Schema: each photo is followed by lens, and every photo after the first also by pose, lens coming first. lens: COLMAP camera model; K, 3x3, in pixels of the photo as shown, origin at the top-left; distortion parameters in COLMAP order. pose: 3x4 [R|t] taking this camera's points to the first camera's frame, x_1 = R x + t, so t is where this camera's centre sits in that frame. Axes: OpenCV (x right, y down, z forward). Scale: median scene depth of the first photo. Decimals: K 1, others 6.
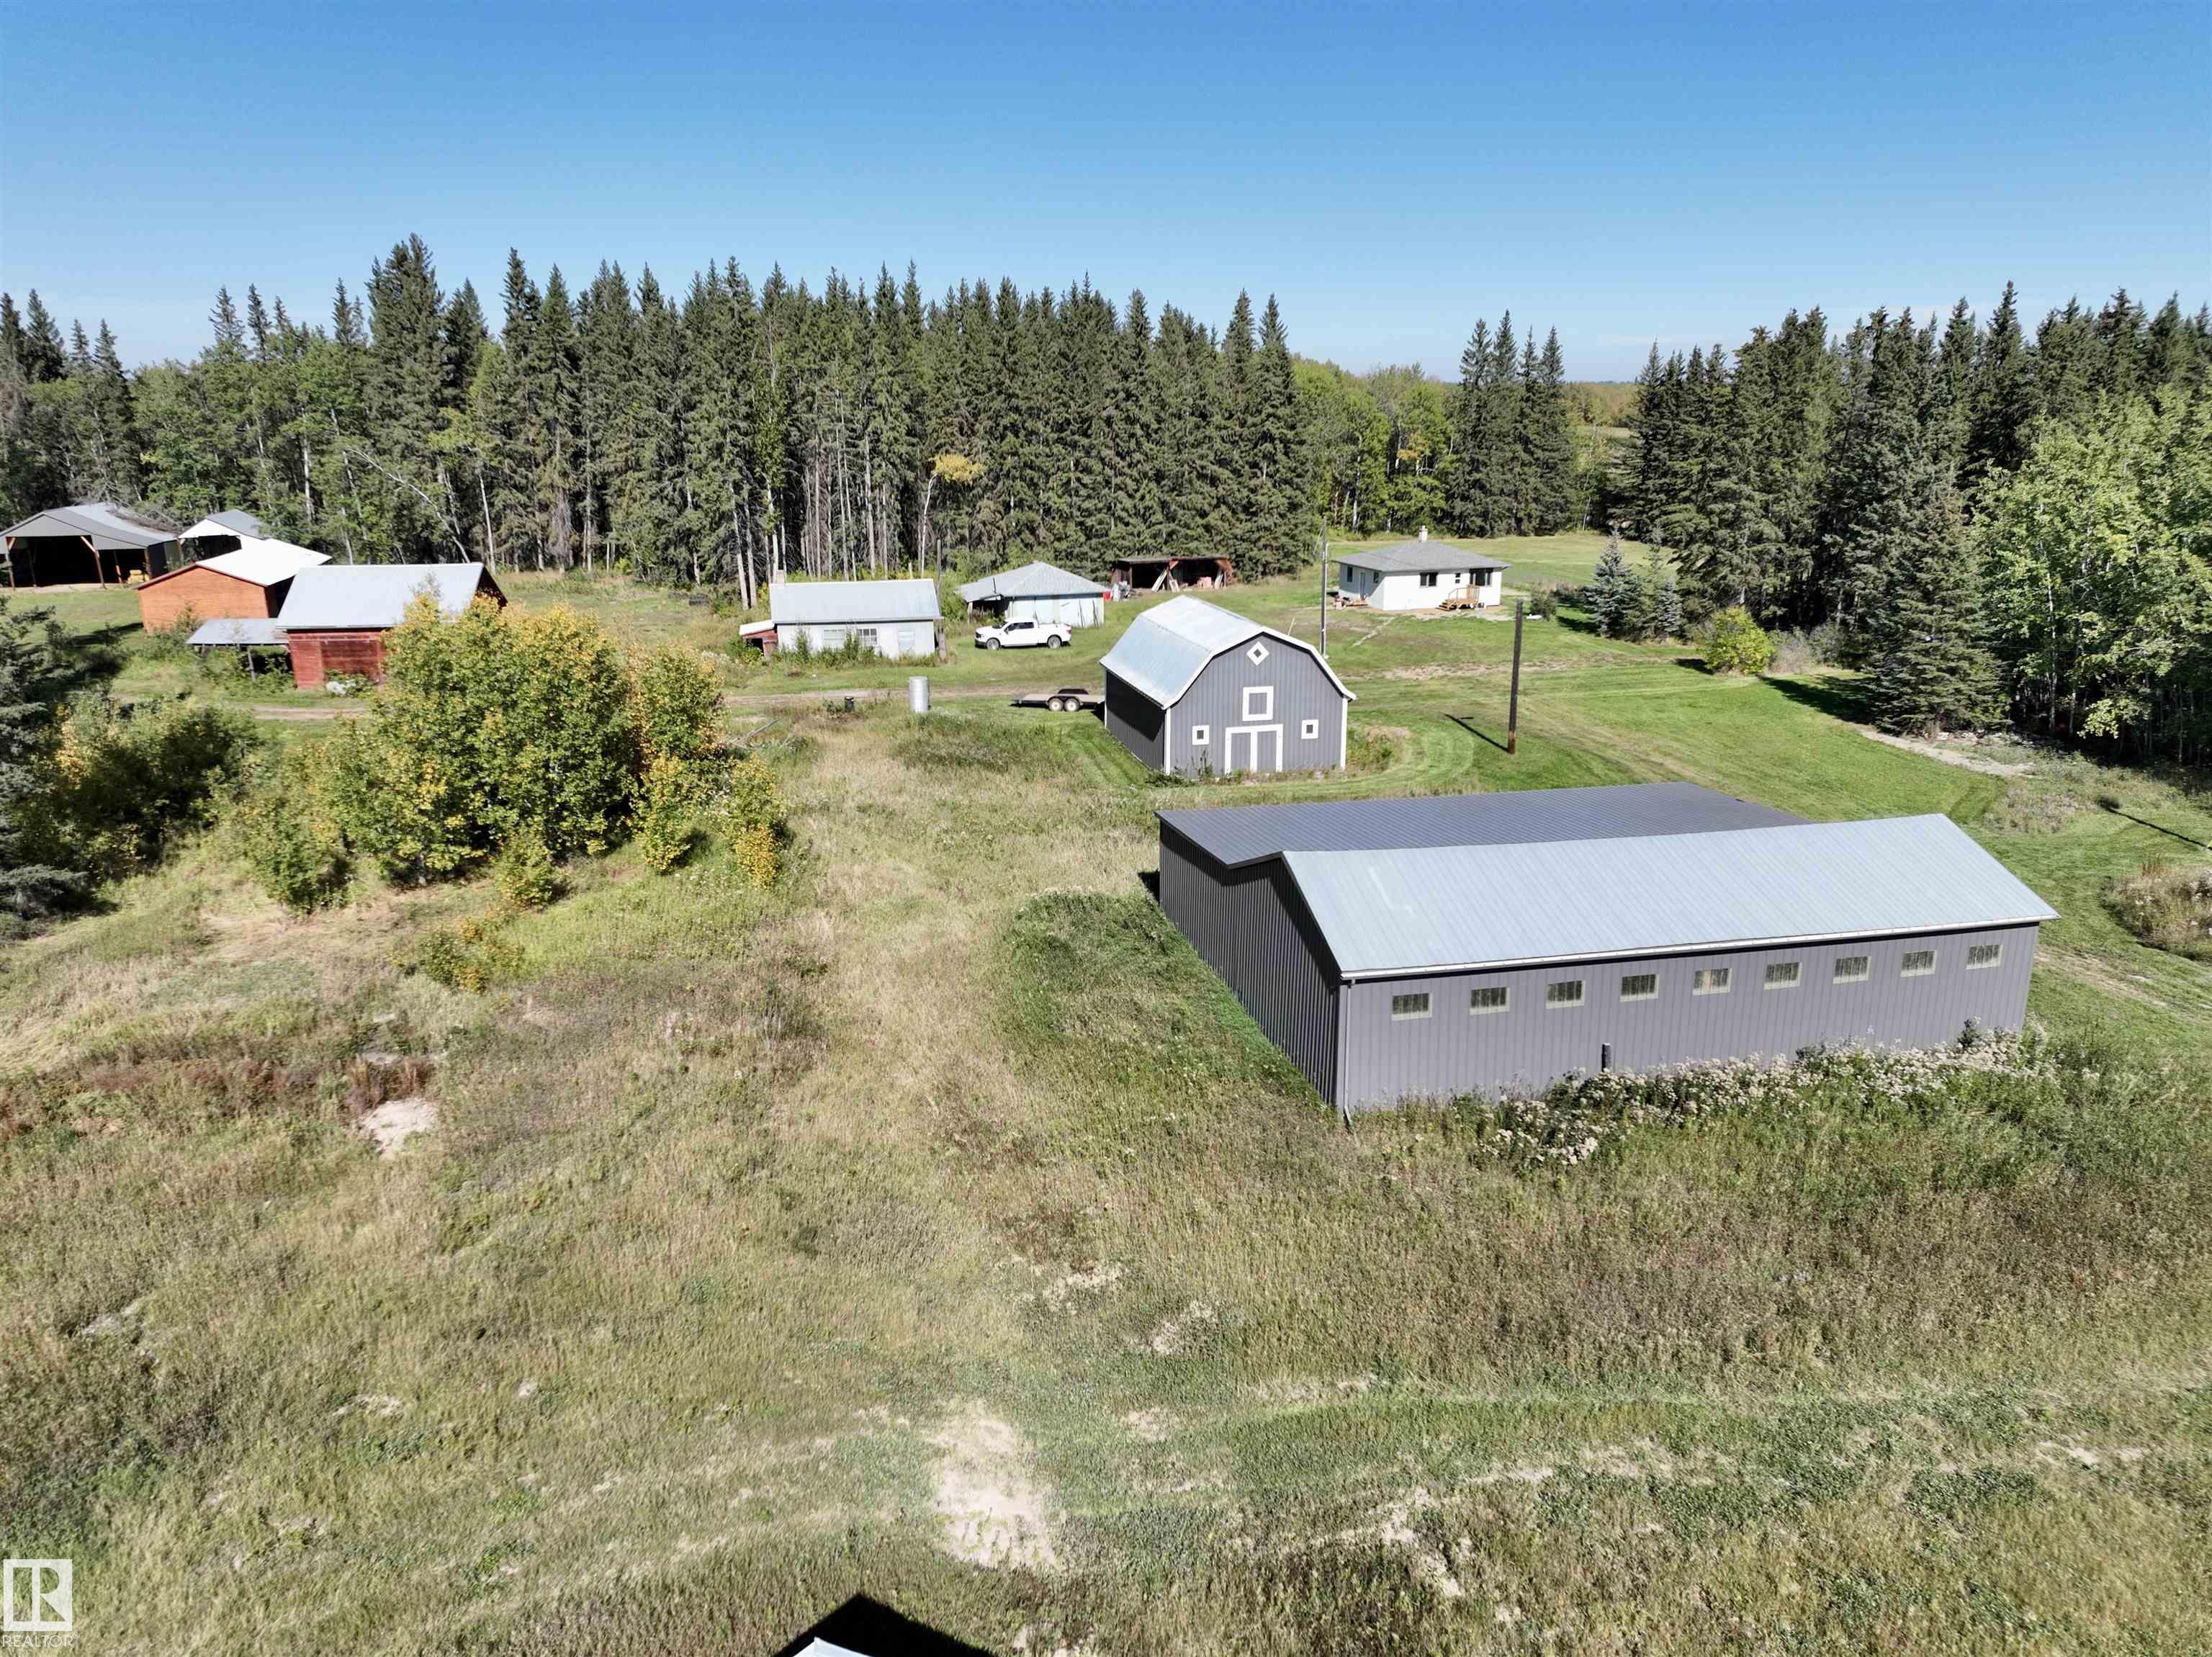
lens RADIAL K [[1557.6, 0, 1107.8], [0, 1557.6, 826.9], [0, 0, 1]] dist [0.001691, 0.014259]
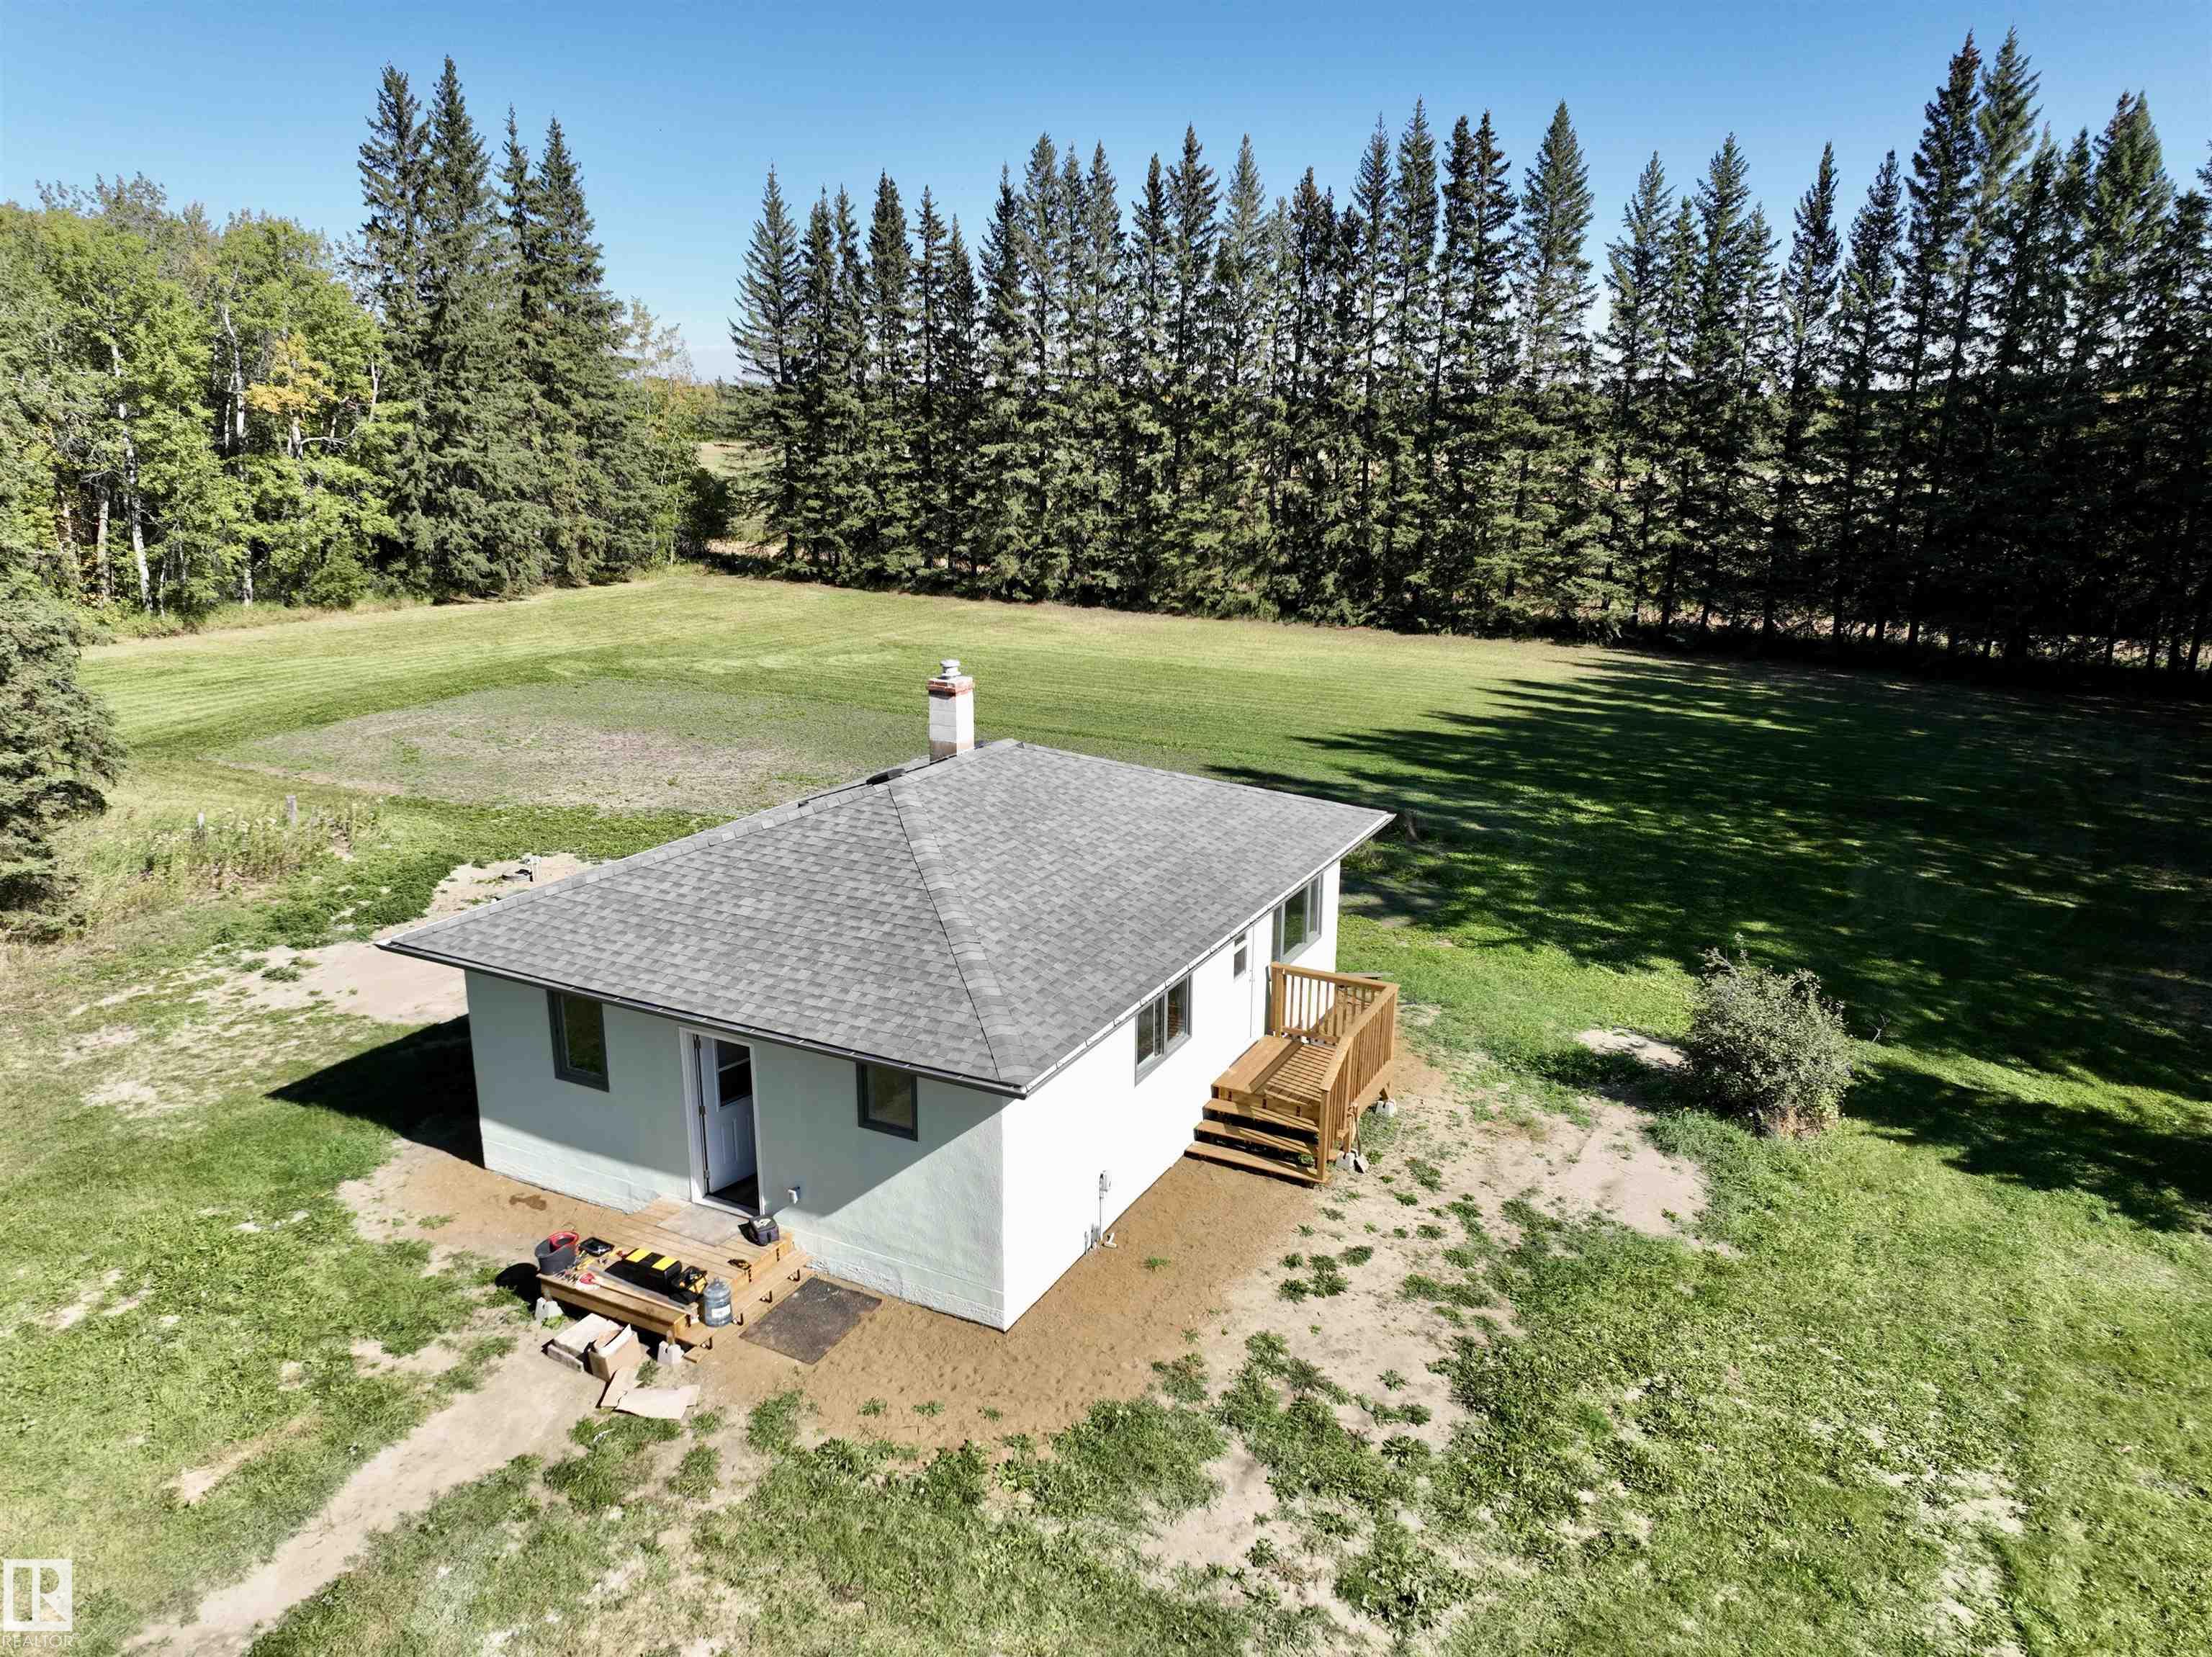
lens RADIAL K [[1557.6, 0, 1106.1], [0, 1557.6, 833.7], [0, 0, 1]] dist [0.001691, 0.014259]
pose [[0.726646, -0.178208, 0.663497, 0.091832], [0.179464, 0.981476, 0.067069, -0.165177], [-0.663158, 0.070339, 0.745167, 0.784640]]
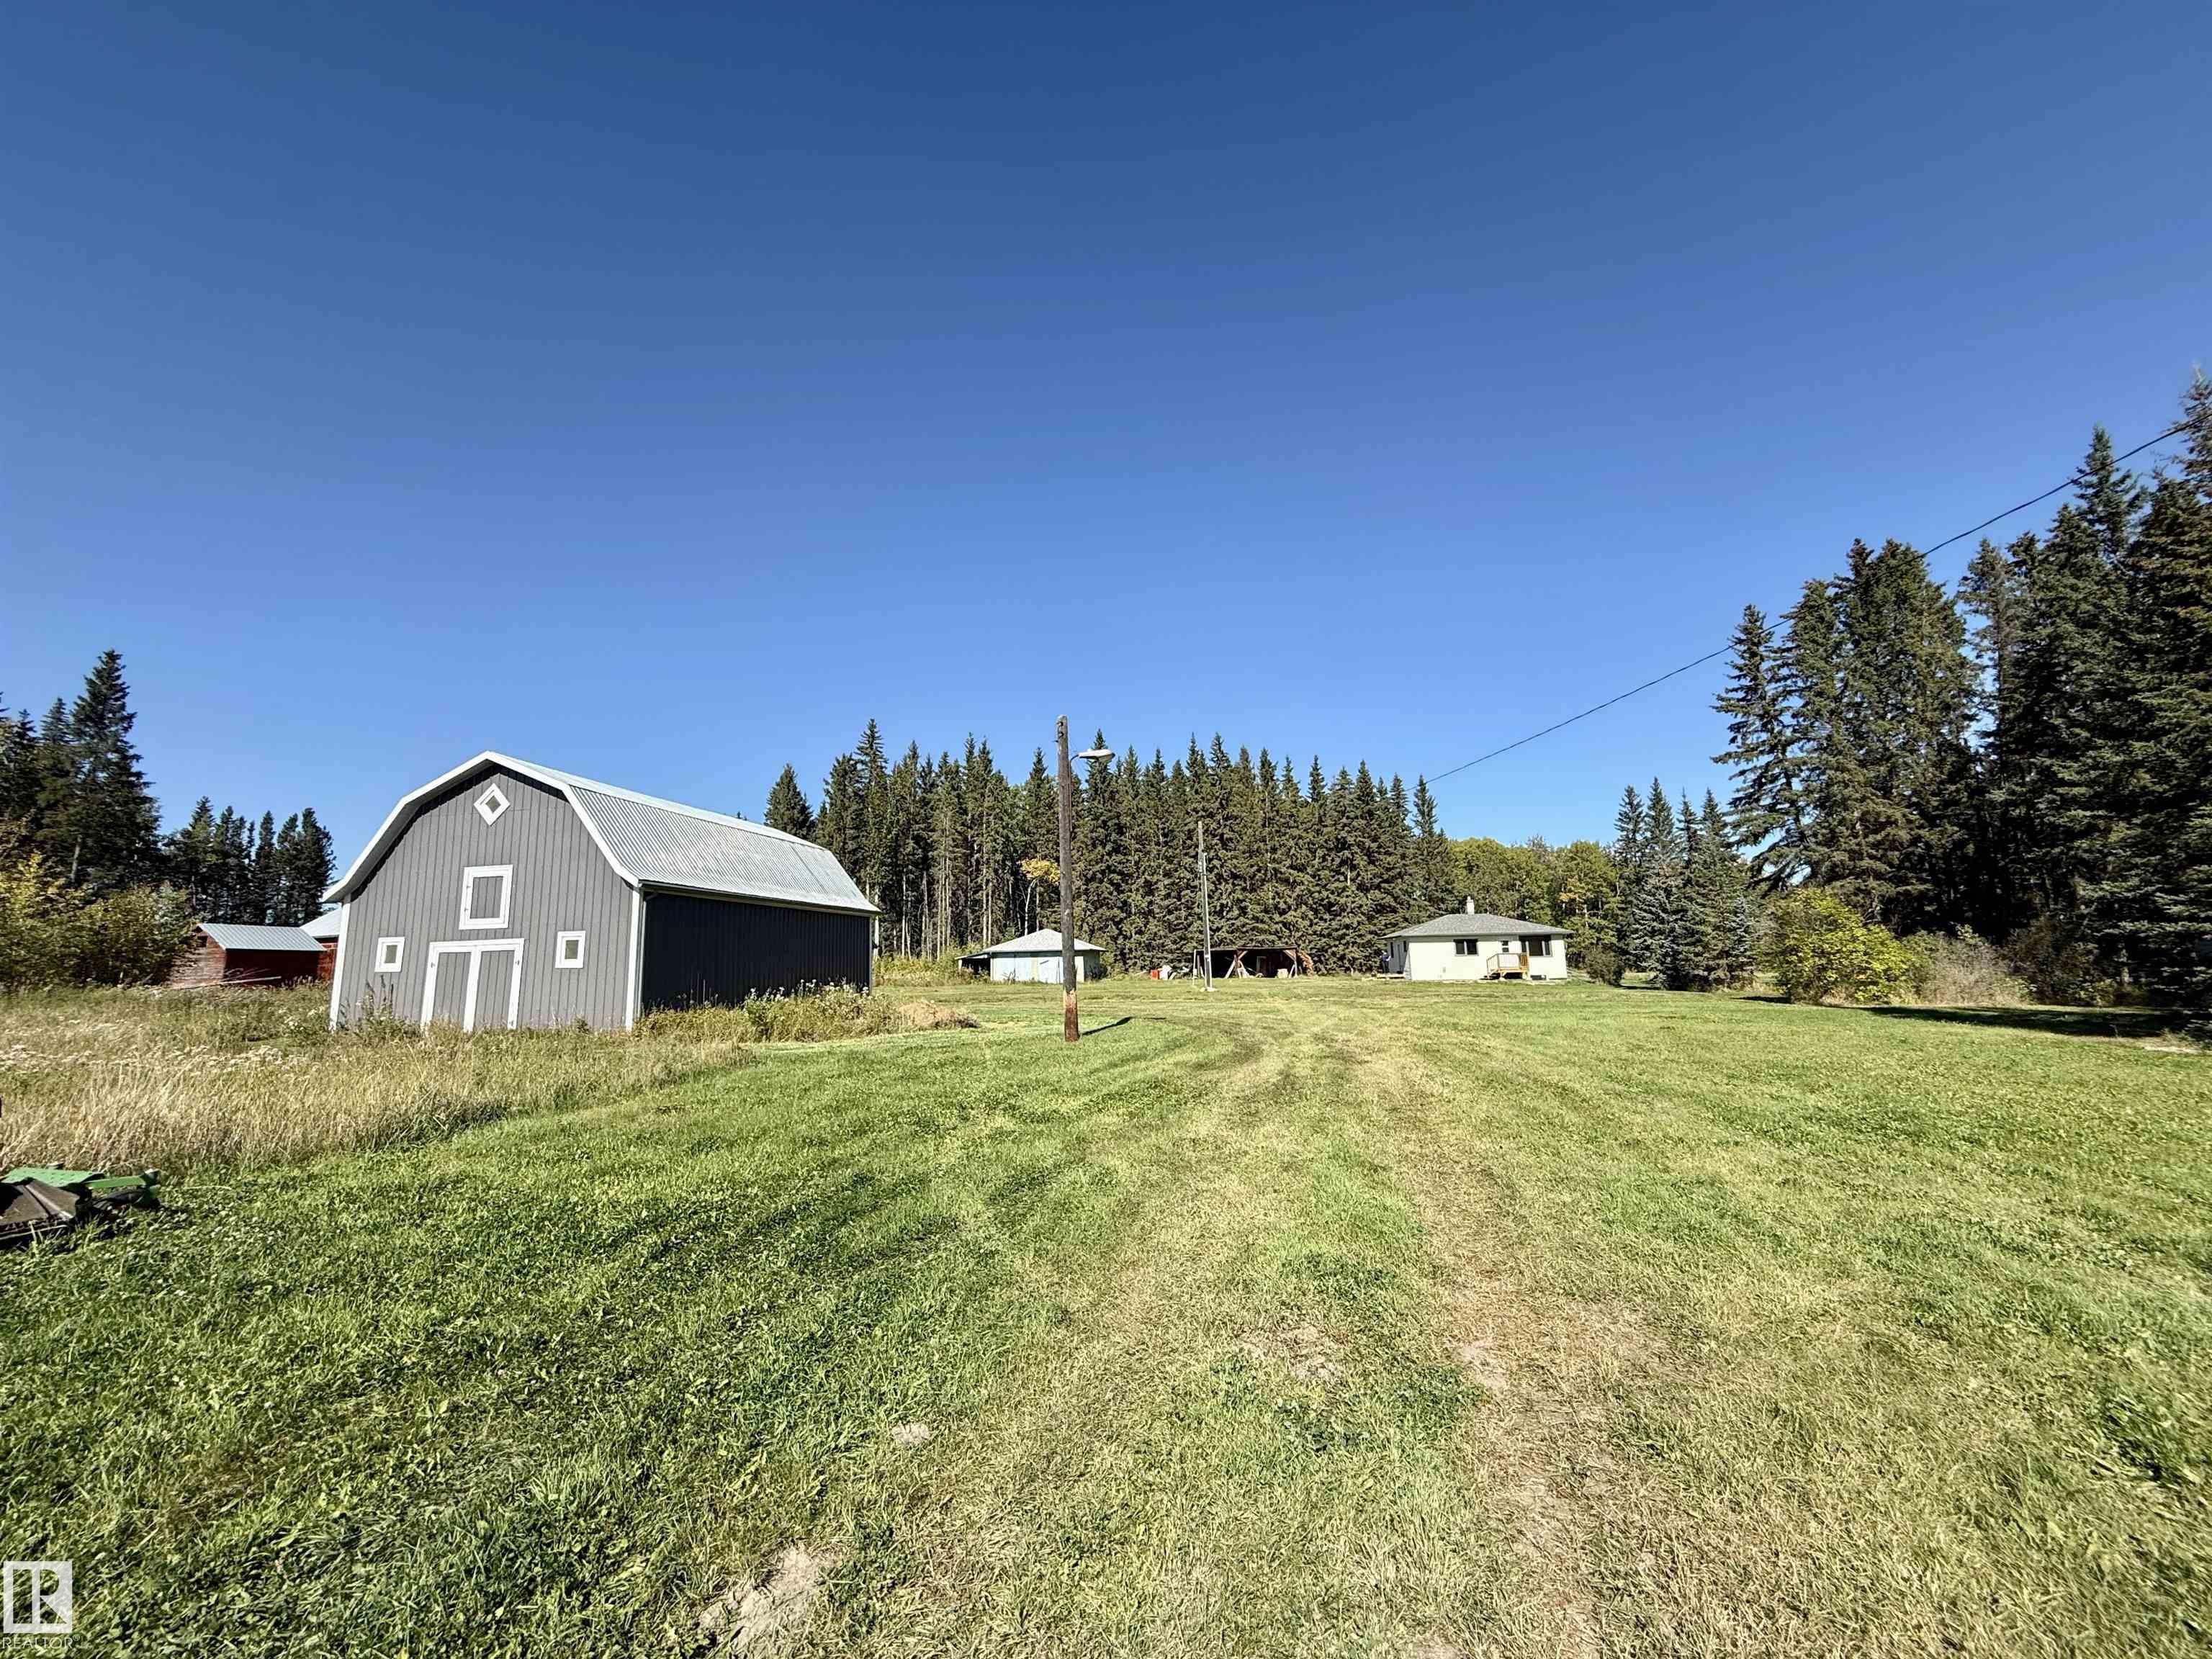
lens RADIAL K [[879.4, 0, 1096.8], [0, 879.4, 834.6], [0, 0, 1]] dist [-0.001465, 0.000029]
pose [[0.903574, -0.078256, -0.421224, 0.205838], [-0.098834, 0.918585, -0.382667, -0.002142], [0.416876, 0.387399, 0.822275, 0.413602]]
